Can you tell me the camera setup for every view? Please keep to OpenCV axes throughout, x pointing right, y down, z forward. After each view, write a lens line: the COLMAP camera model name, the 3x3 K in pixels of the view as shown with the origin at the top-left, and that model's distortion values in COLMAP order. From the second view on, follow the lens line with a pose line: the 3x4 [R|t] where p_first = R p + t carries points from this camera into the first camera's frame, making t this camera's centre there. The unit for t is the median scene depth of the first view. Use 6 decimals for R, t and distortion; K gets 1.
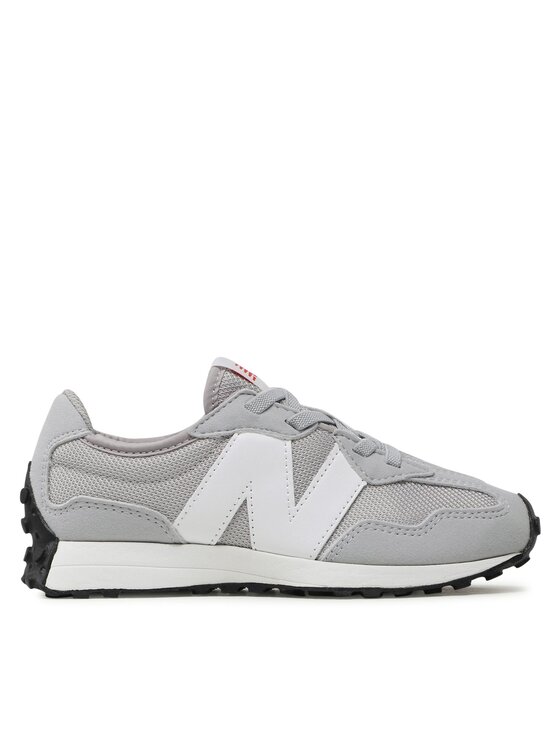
lens RADIAL K [[2820.0, 0, 280.4], [0, 2820.0, 373.1], [0, 0, 1]] dist [0.821240, 0.000000]
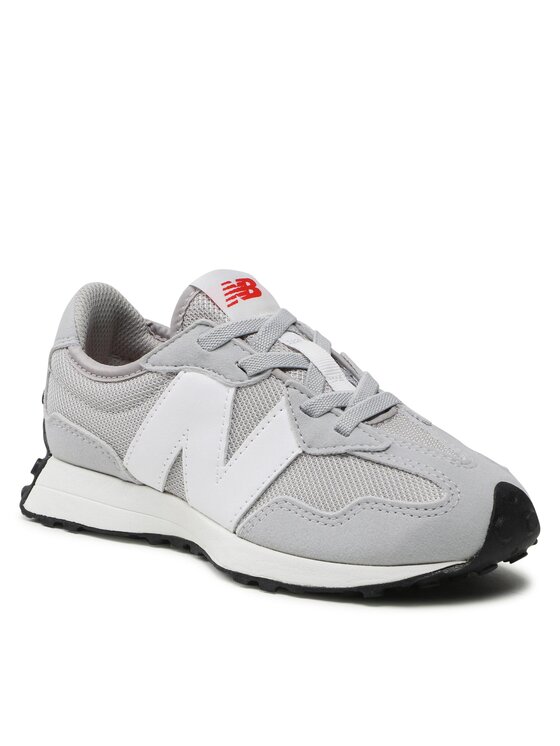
lens RADIAL K [[2820.0, 0, 279.8], [0, 2820.0, 373.0], [0, 0, 1]] dist [0.821240, 0.000000]
pose [[0.767684, 0.143962, -0.624449, 0.543043], [-0.012591, 0.977640, 0.209908, -0.158587], [0.640705, -0.153280, 0.752331, 0.371909]]
